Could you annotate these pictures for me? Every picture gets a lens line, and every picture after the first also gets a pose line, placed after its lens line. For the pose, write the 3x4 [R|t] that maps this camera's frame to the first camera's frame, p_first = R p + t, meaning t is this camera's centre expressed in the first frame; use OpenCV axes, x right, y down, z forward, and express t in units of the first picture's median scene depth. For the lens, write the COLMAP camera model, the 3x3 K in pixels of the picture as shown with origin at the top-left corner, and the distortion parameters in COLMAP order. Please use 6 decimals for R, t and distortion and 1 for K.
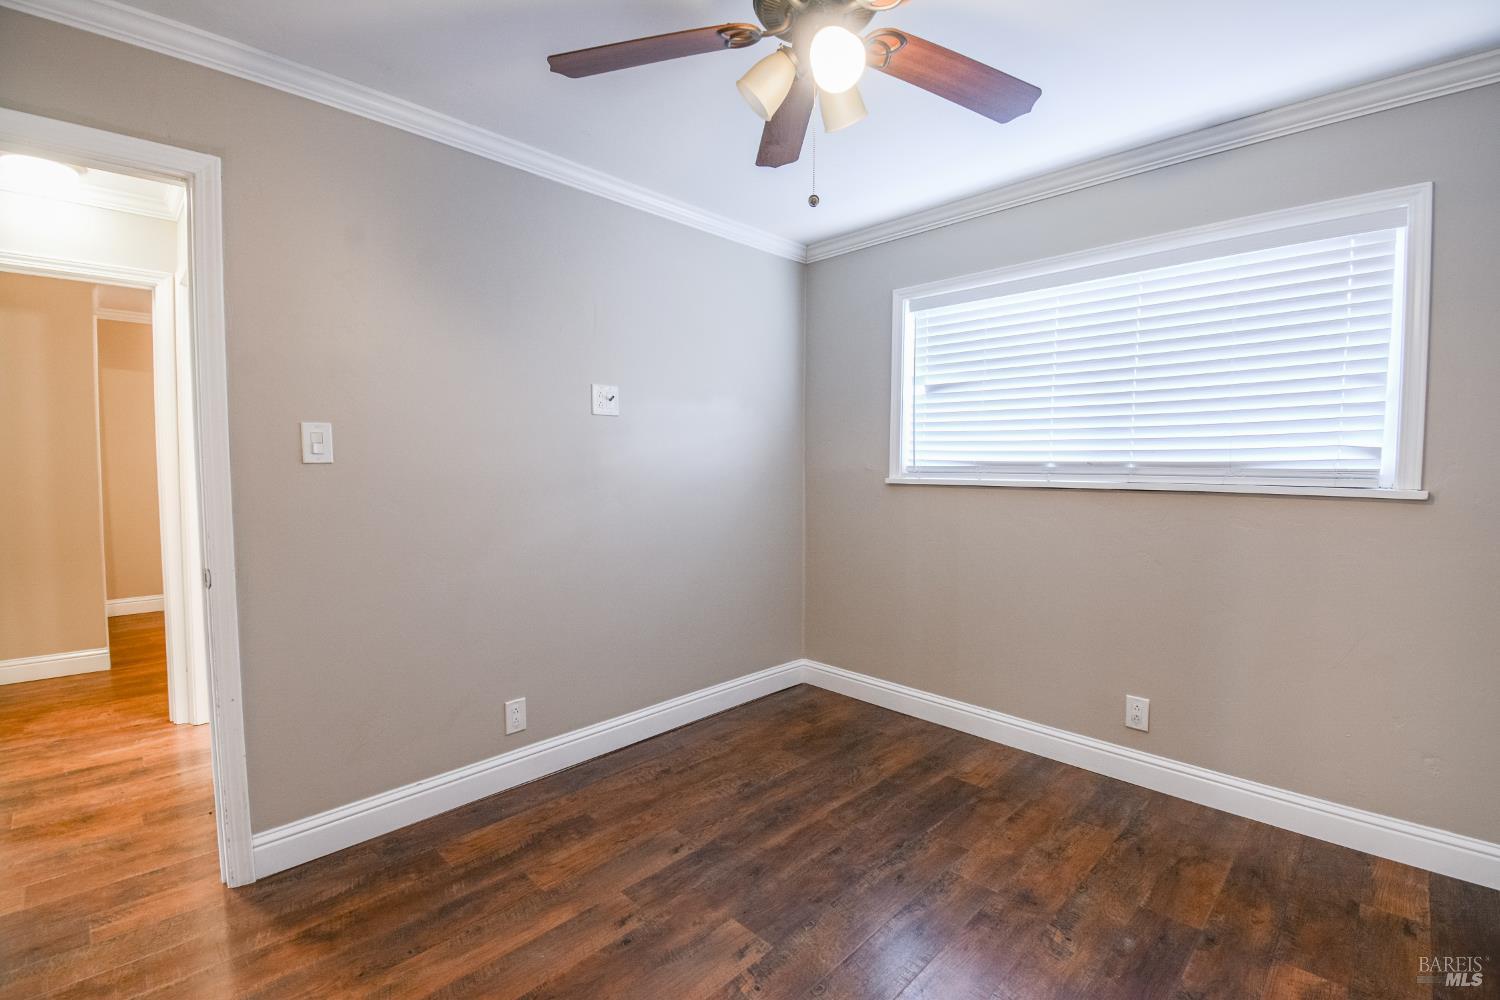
lens RADIAL K [[657.8, 0, 745.5], [0, 657.8, 499.0], [0, 0, 1]] dist [0.016371, -0.022541]
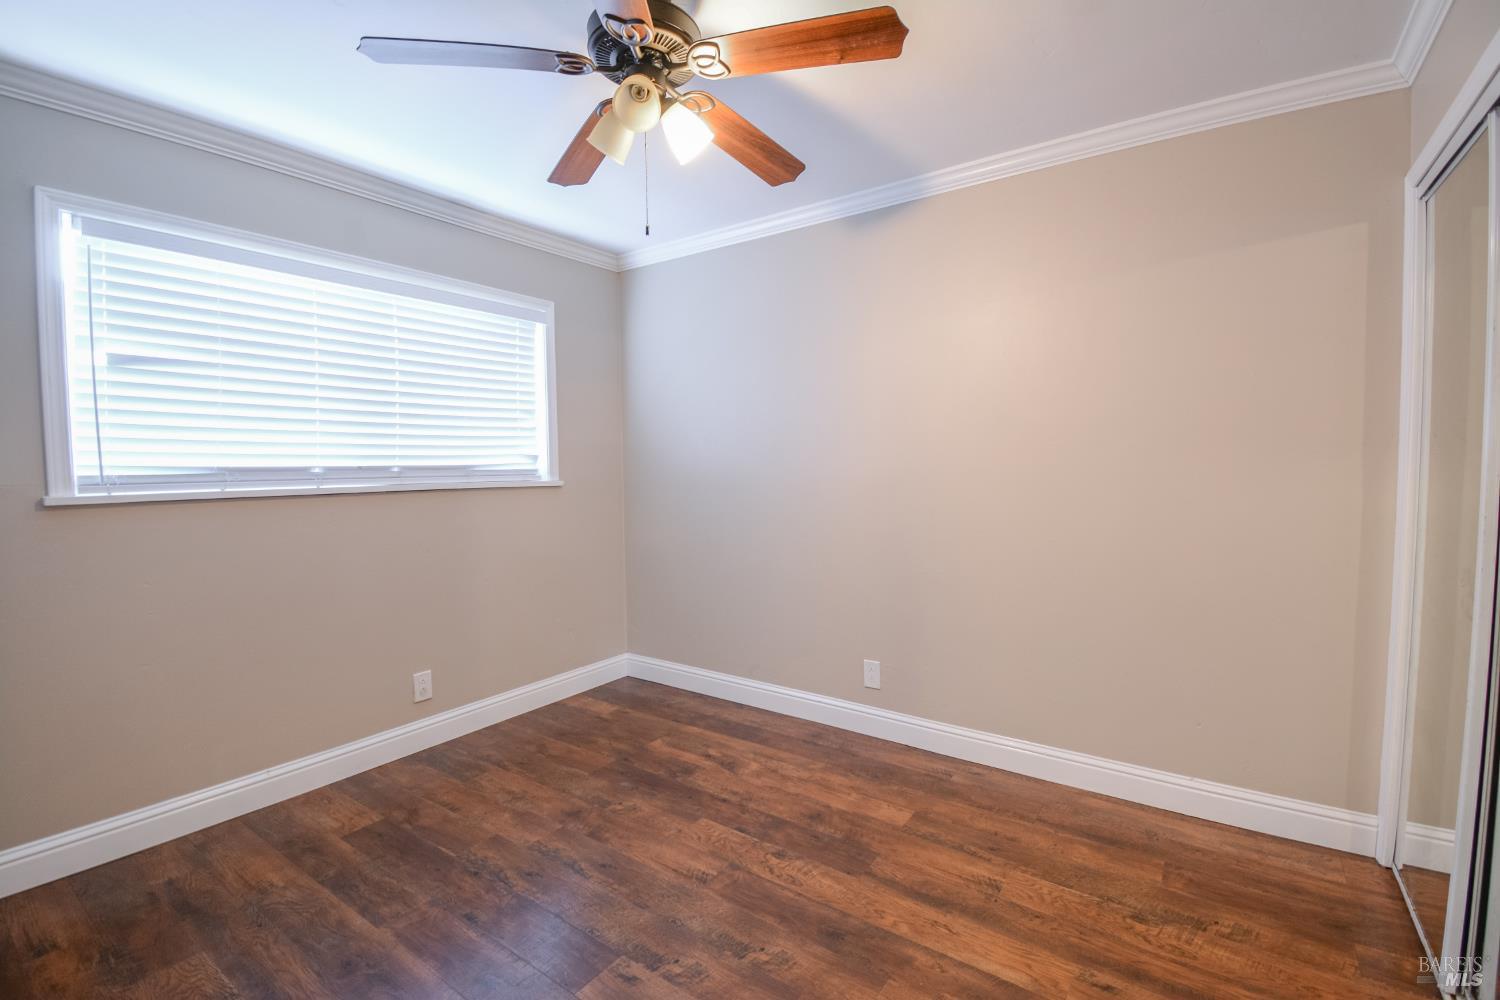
lens RADIAL K [[662.0, 0, 751.0], [0, 662.0, 499.9], [0, 0, 1]] dist [0.017778, -0.023887]
pose [[-0.162354, -0.054882, 0.985205, -0.487452], [0.064562, 0.995722, 0.066107, -0.027827], [-0.984618, 0.074339, -0.158116, 0.480213]]
